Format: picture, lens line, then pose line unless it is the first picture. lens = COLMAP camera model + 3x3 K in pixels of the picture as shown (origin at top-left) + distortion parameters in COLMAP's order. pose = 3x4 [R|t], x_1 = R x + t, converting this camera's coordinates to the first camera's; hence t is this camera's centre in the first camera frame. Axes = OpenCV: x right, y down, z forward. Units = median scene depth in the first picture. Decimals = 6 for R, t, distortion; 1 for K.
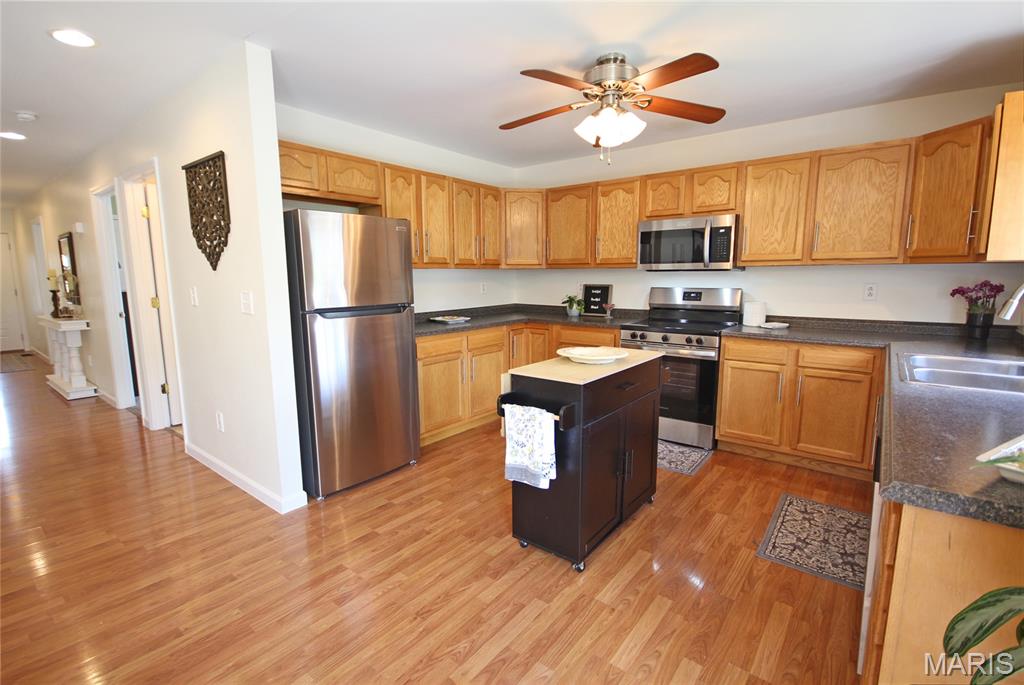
lens RADIAL K [[466.7, 0, 512.0], [0, 466.7, 342.5], [0, 0, 1]] dist [-0.013015, -0.000005]
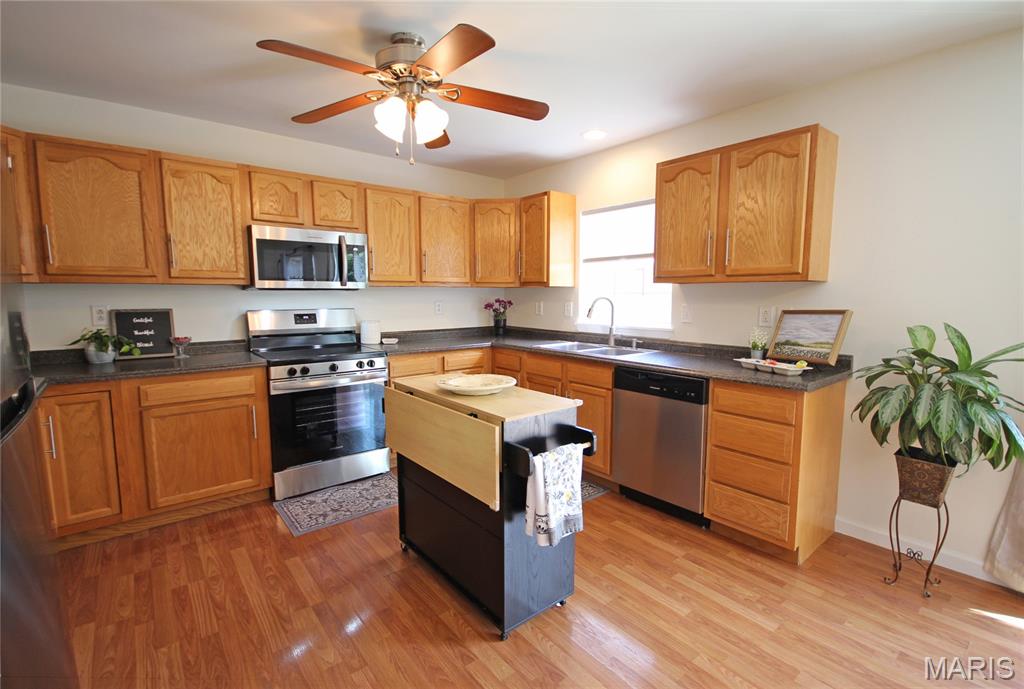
lens RADIAL K [[469.3, 0, 512.0], [0, 469.3, 344.5], [0, 0, 1]] dist [-0.003738, -0.000214]
pose [[0.210480, -0.099866, 0.972484, -0.450026], [0.138445, 0.987788, 0.071473, -0.068956], [-0.967745, 0.119592, 0.221735, 0.489524]]
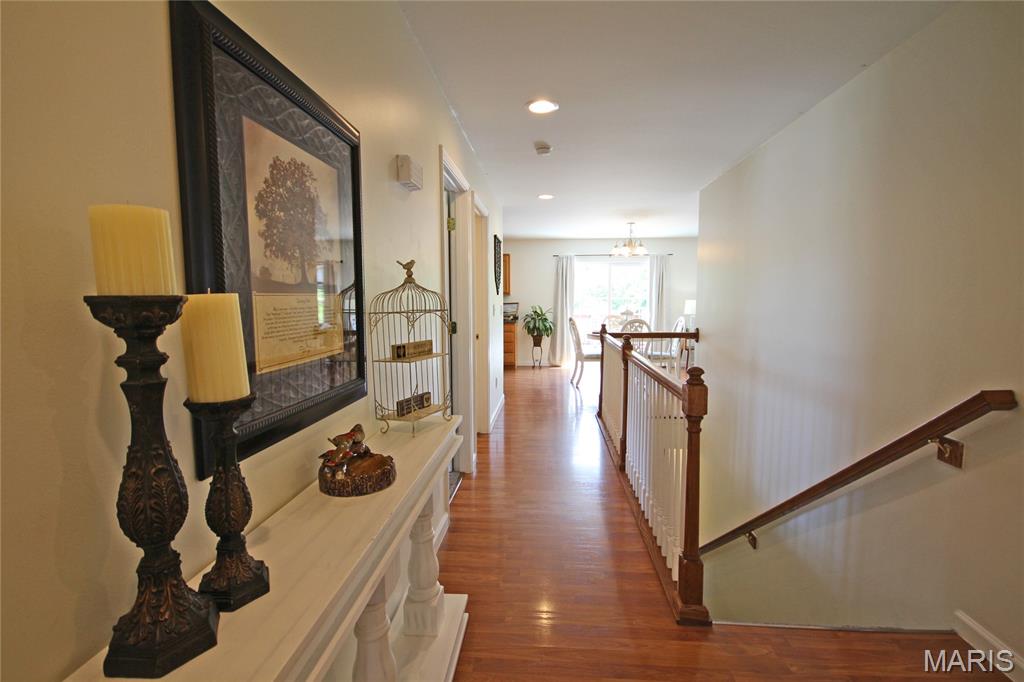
lens RADIAL K [[466.7, 0, 512.0], [0, 466.7, 341.0], [0, 0, 1]] dist [-0.013015, -0.000005]
pose [[-0.557525, -0.073403, 0.826909, -1.283251], [0.121485, 0.978146, 0.168736, -0.169847], [-0.821223, 0.194531, -0.536423, 1.179658]]
